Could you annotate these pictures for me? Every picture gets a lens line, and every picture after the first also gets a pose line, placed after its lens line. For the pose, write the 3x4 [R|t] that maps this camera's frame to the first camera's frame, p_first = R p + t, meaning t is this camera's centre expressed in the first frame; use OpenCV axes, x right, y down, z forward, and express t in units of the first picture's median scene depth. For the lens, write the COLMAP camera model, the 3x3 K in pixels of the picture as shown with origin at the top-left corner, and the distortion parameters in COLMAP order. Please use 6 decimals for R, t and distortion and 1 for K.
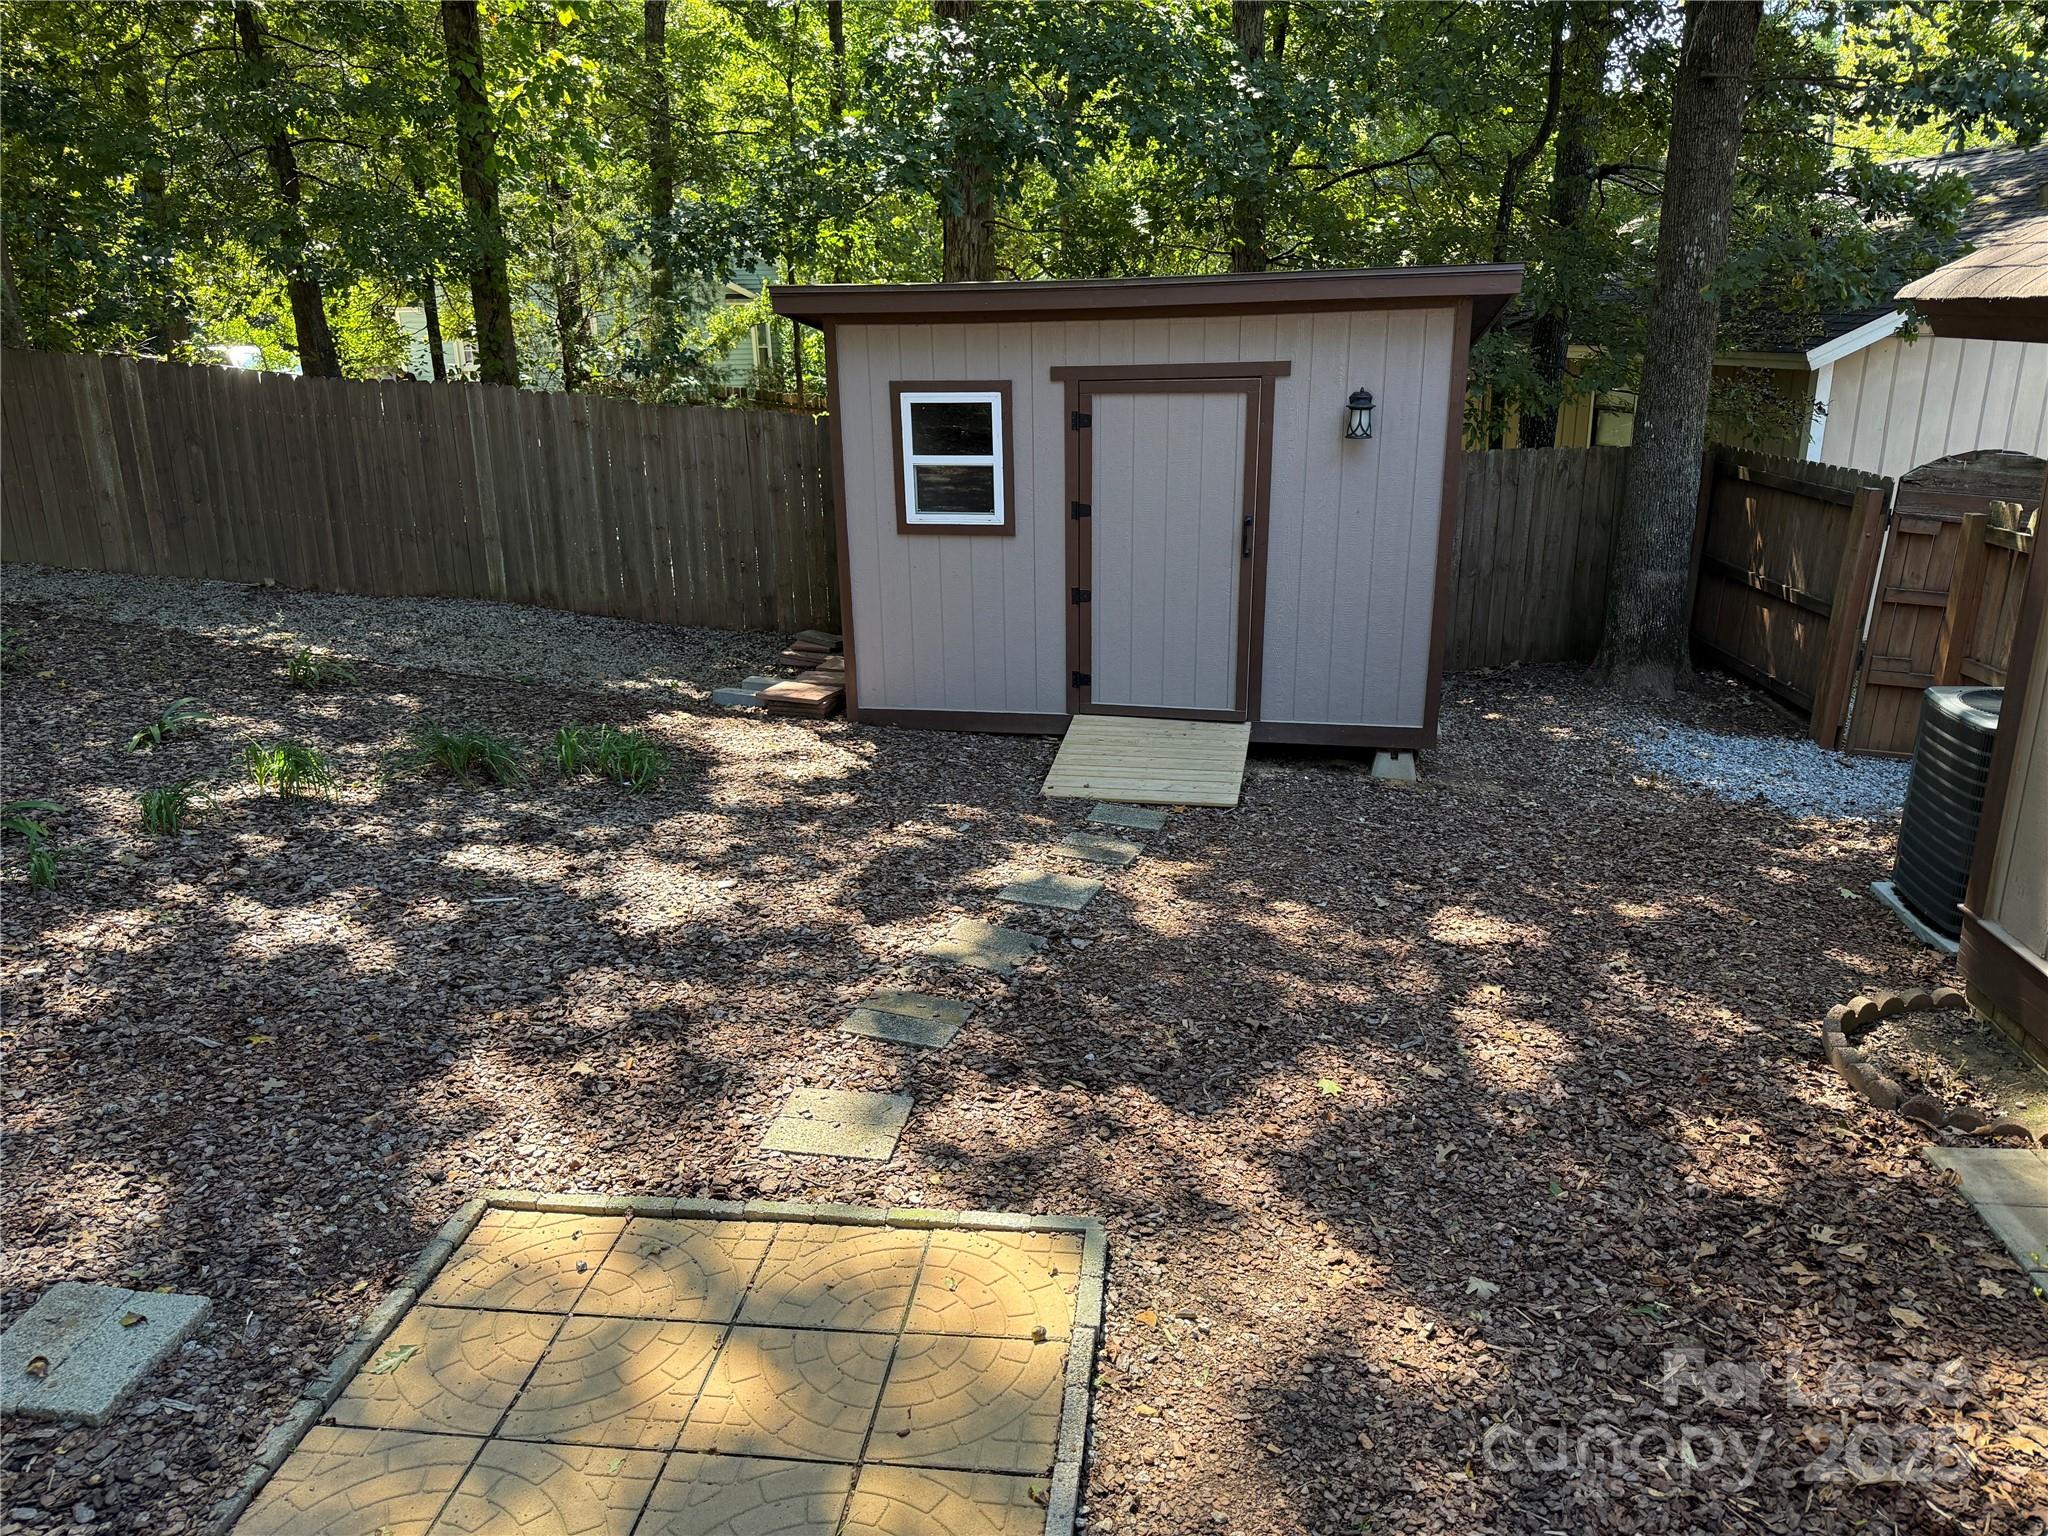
lens RADIAL K [[1427.0, 0, 1033.1], [0, 1427.0, 774.5], [0, 0, 1]] dist [0.027069, -0.048844]
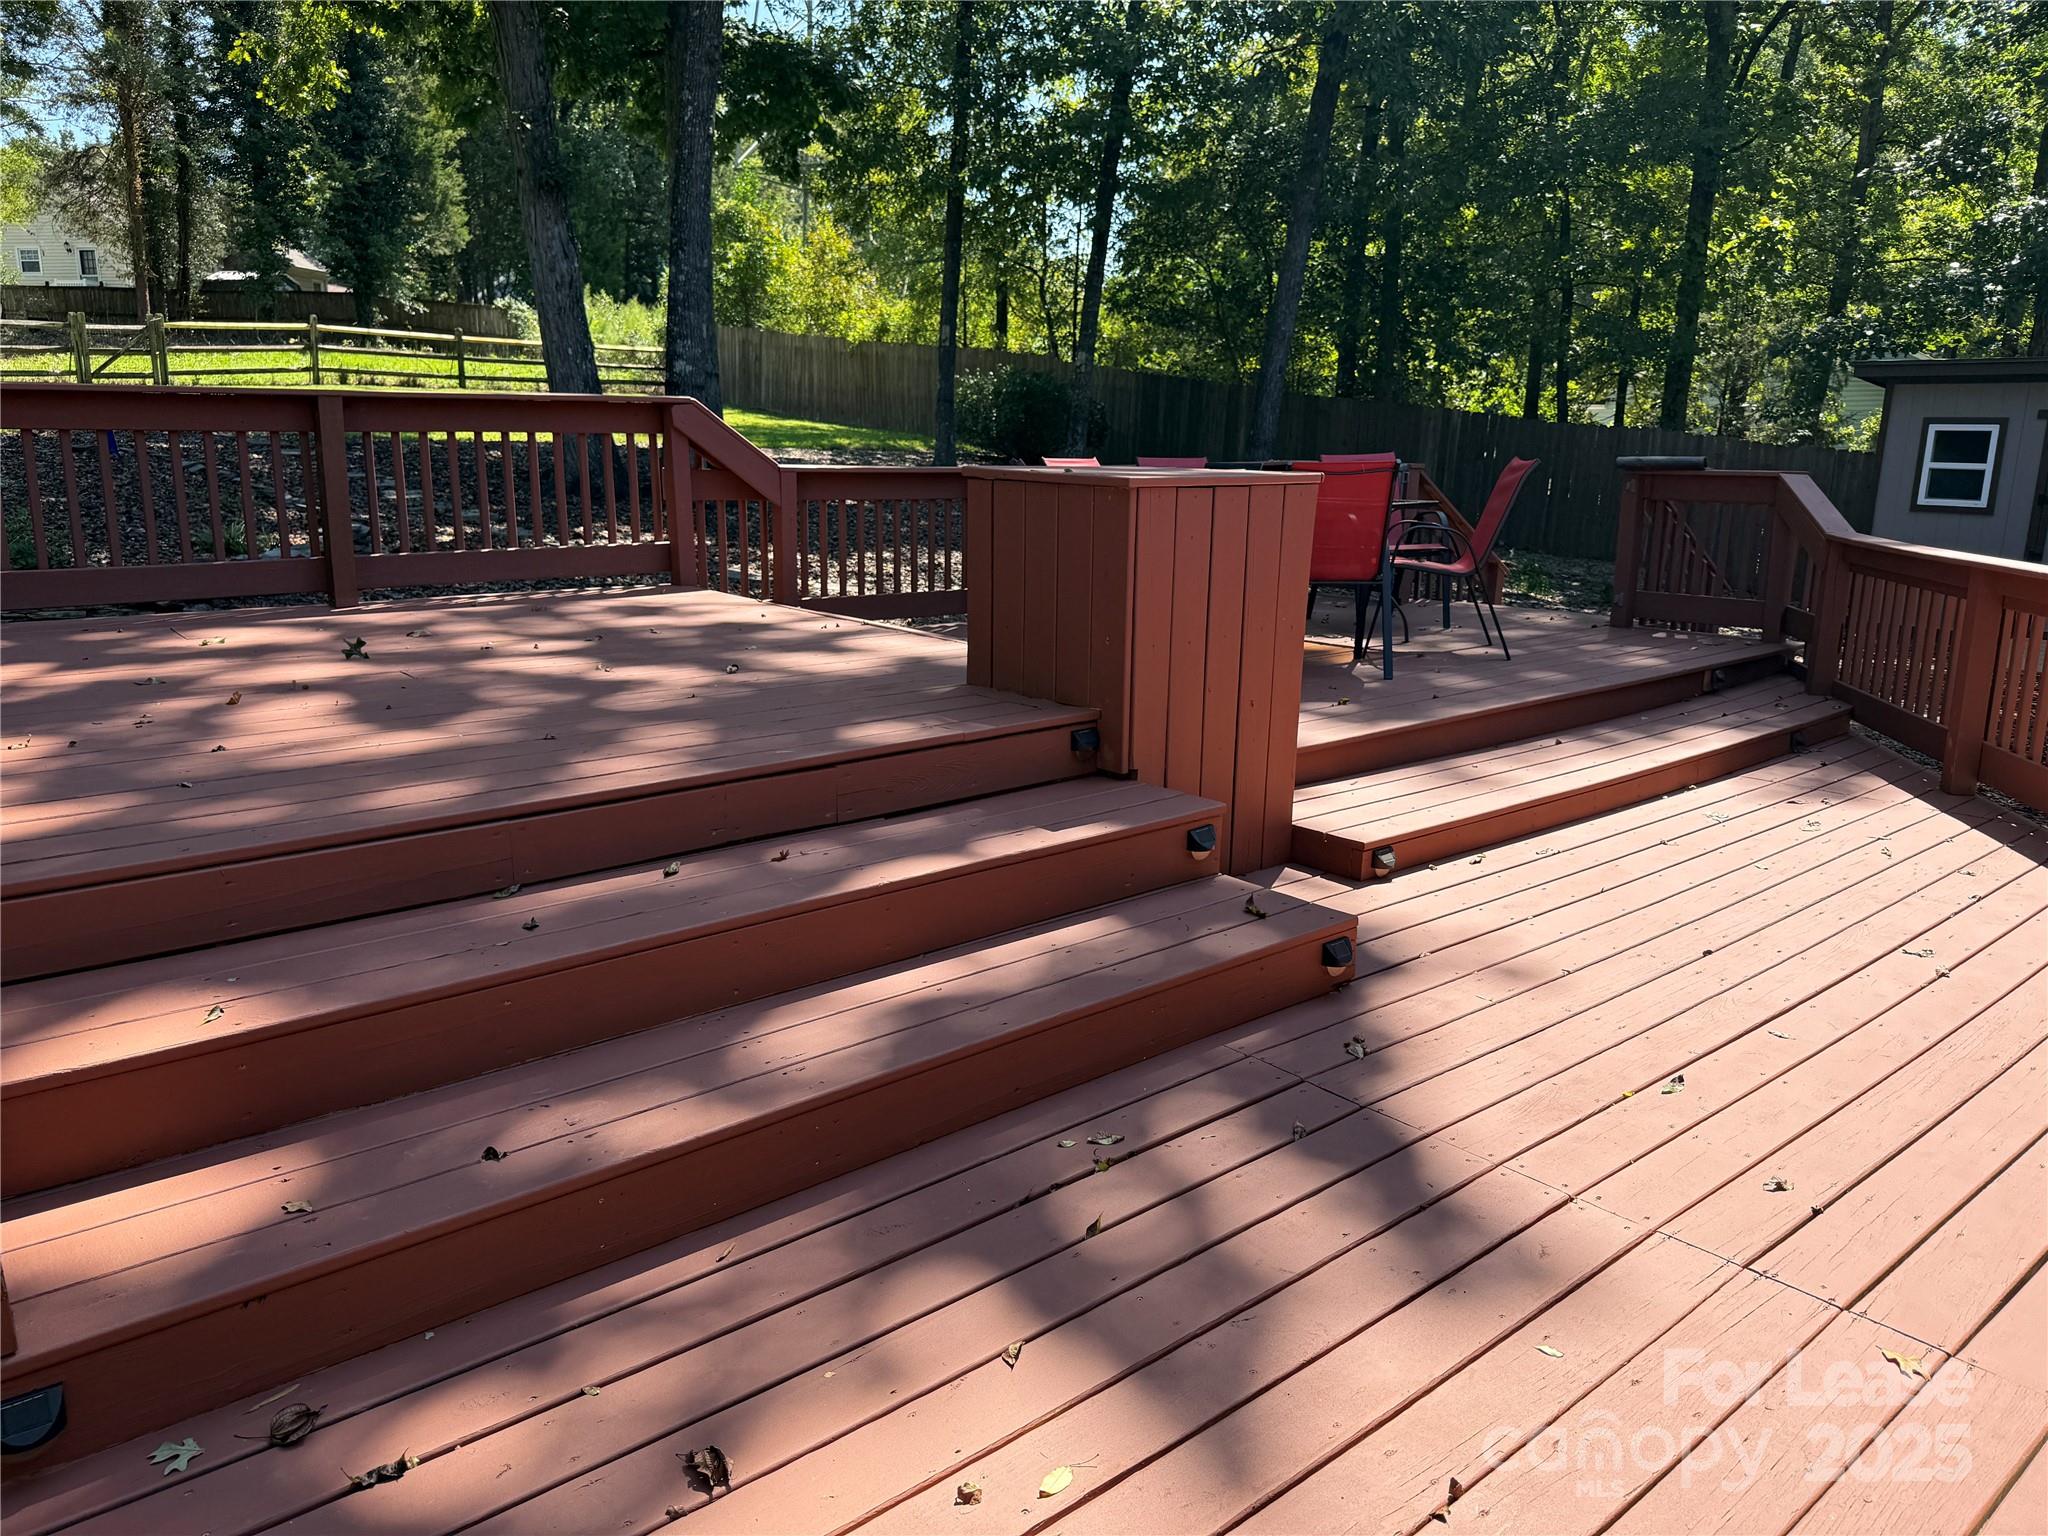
lens RADIAL K [[1427.0, 0, 1015.7], [0, 1427.0, 768.9], [0, 0, 1]] dist [0.027069, -0.048844]
pose [[0.726541, 0.180845, -0.662897, 0.294923], [-0.233854, 0.972231, 0.008929, 0.335590], [0.646104, 0.148534, 0.748657, -0.812183]]
